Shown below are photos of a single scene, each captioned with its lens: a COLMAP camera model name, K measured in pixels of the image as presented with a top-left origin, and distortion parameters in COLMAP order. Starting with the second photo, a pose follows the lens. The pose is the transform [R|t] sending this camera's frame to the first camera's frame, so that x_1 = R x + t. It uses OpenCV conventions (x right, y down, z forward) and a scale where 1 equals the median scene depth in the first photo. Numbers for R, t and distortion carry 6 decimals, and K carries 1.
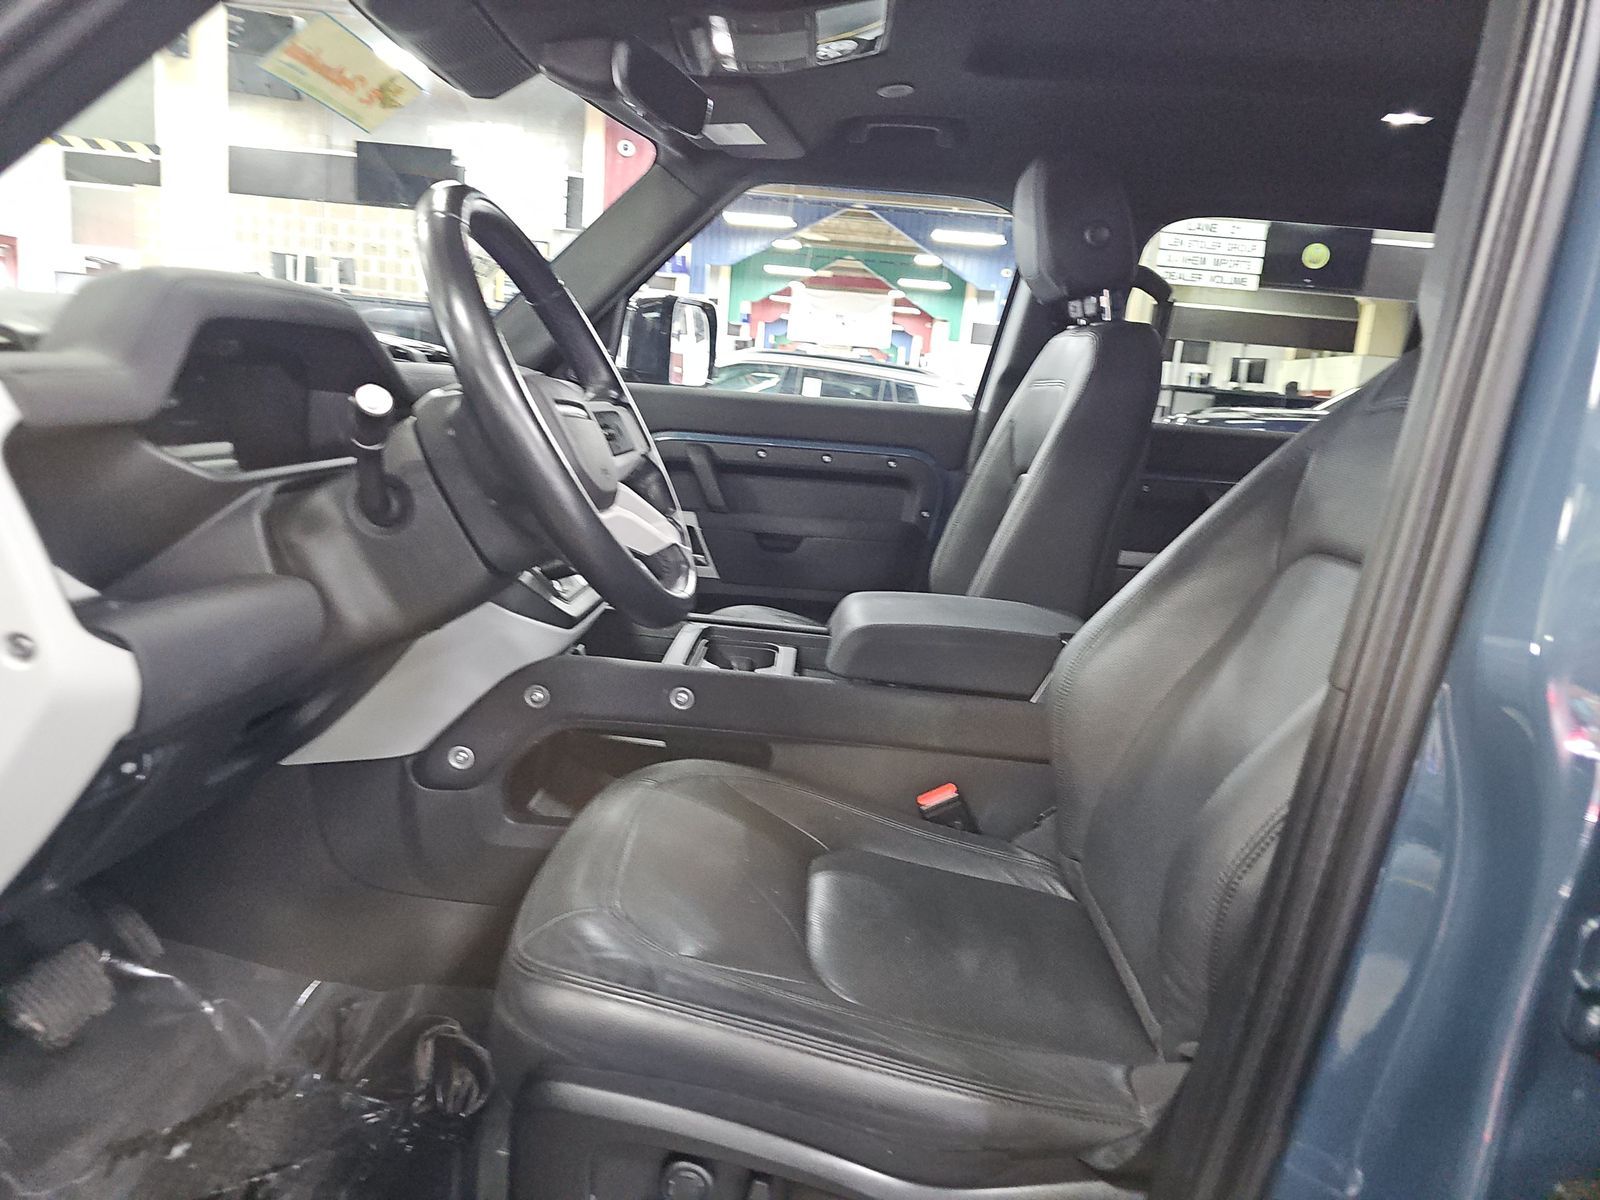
lens RADIAL K [[1070.2, 0, 747.5], [0, 1070.2, 588.7], [0, 0, 1]] dist [0.057617, -0.049008]
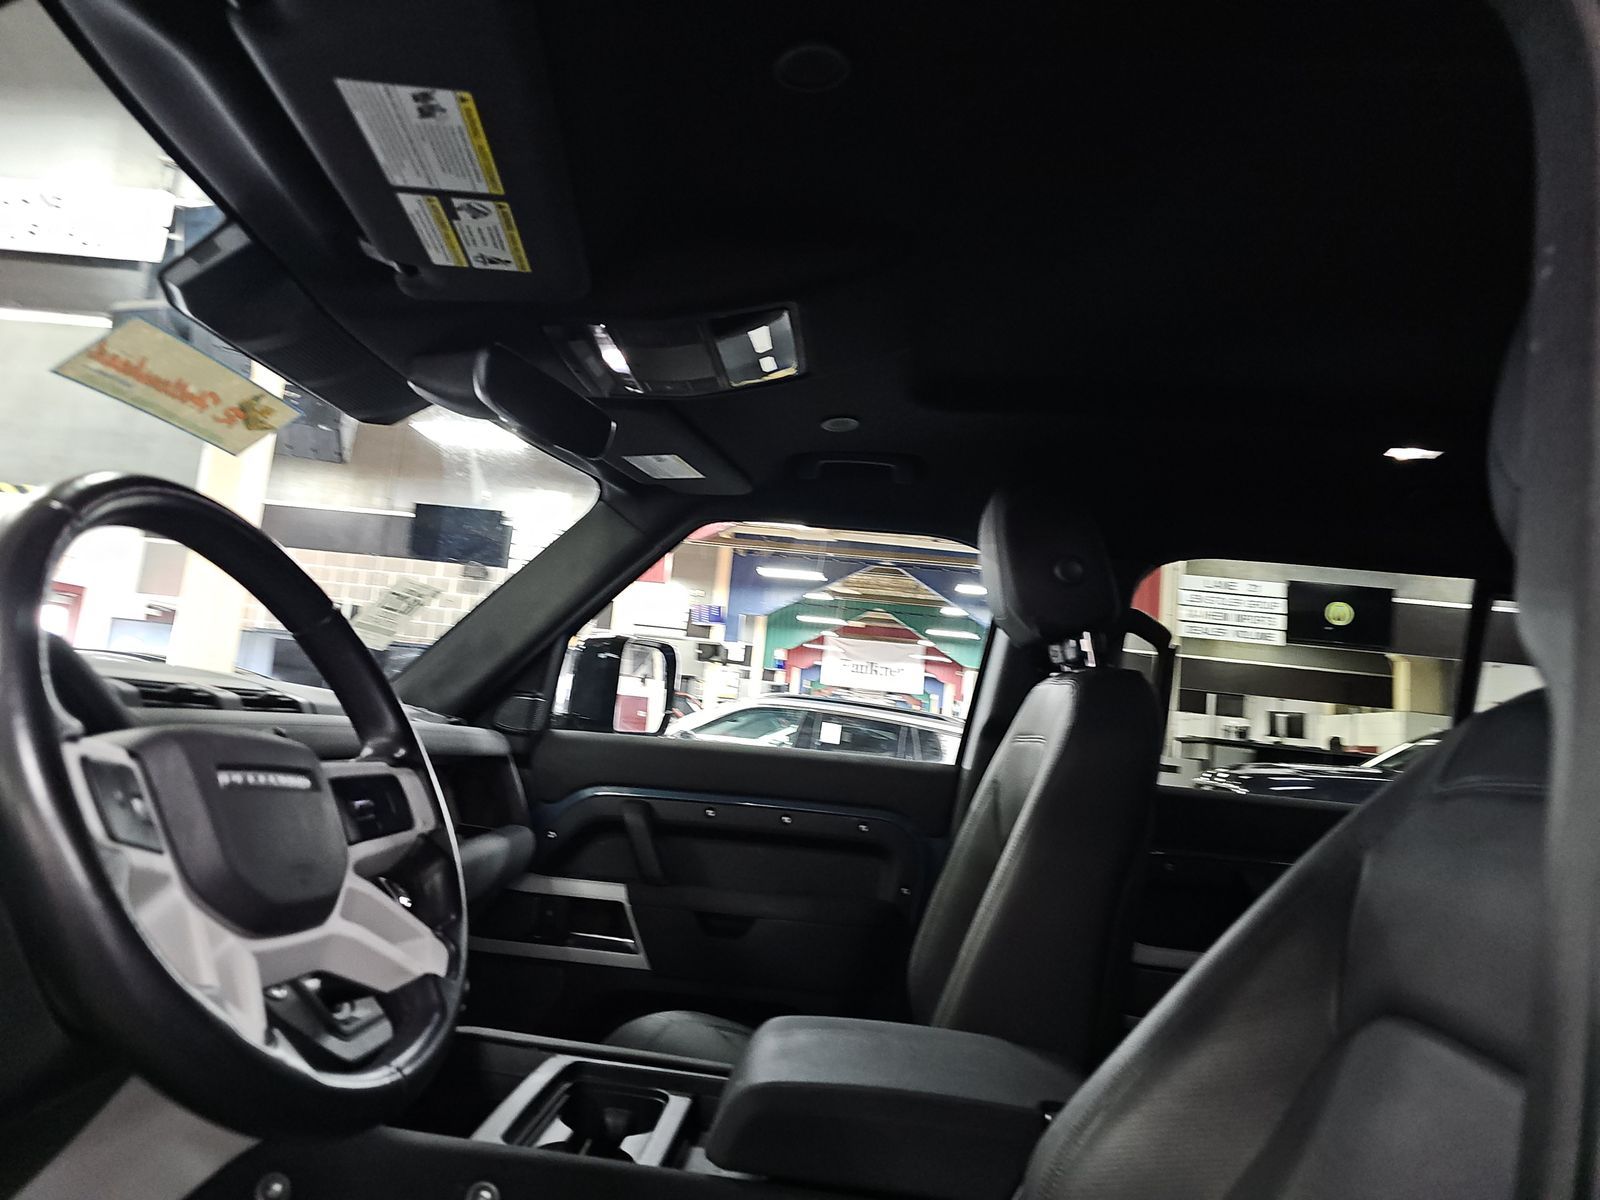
lens RADIAL K [[1070.2, 0, 747.5], [0, 1070.2, 588.7], [0, 0, 1]] dist [0.057617, -0.049008]
pose [[0.999325, 0.008181, -0.035816, 0.068066], [-0.018951, 0.949964, -0.311783, -0.028212], [0.031473, 0.312251, 0.949478, 0.124997]]
